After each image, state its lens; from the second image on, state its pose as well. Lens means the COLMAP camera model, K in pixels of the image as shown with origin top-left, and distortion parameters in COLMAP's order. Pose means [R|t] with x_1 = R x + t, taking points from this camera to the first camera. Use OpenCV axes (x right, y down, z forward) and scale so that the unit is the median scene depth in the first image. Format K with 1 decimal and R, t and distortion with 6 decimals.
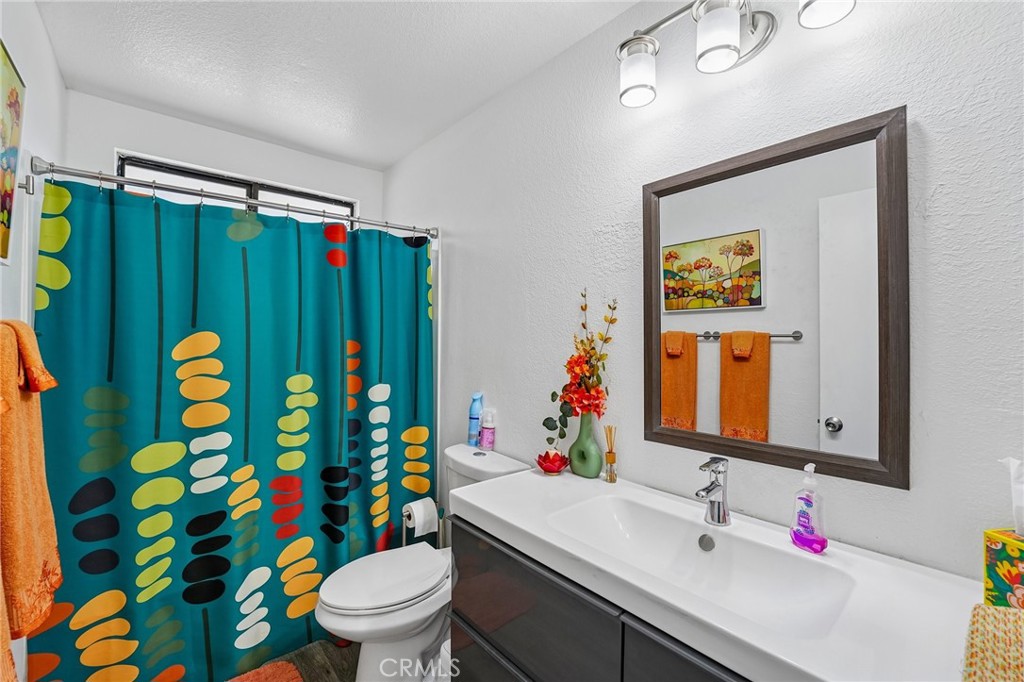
lens RADIAL K [[418.4, 0, 510.6], [0, 418.4, 343.4], [0, 0, 1]] dist [-0.023549, -0.000242]
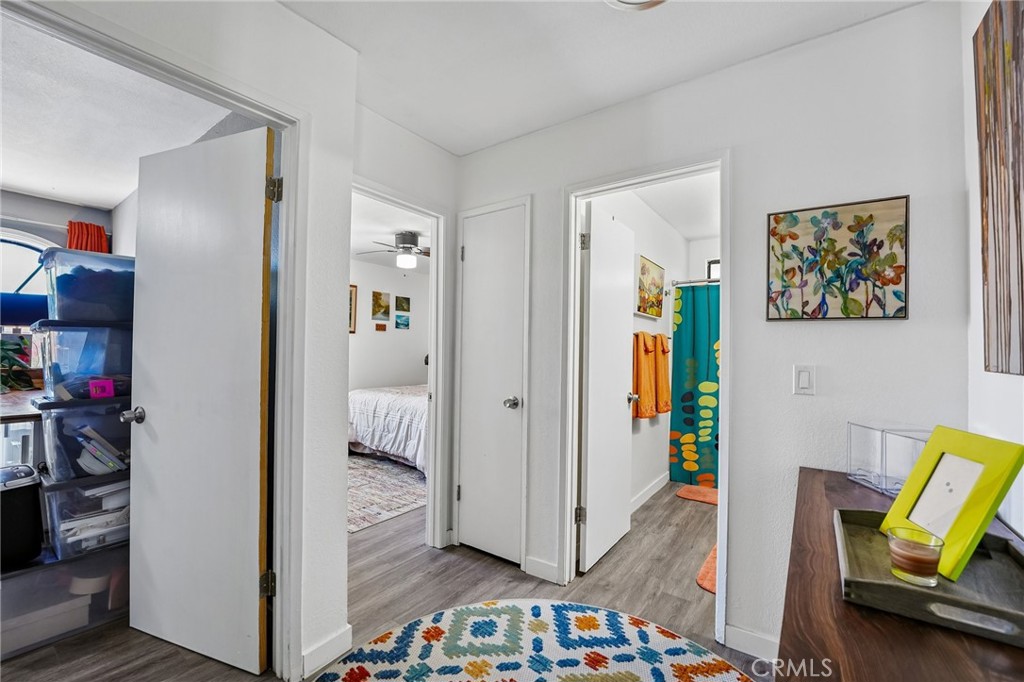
lens RADIAL K [[418.4, 0, 511.0], [0, 418.4, 338.9], [0, 0, 1]] dist [-0.023549, -0.000242]
pose [[0.237331, -0.013664, -0.971333, 1.433419], [-0.004999, 0.999871, -0.015287, 0.024859], [0.971416, 0.008484, 0.237232, -0.838547]]
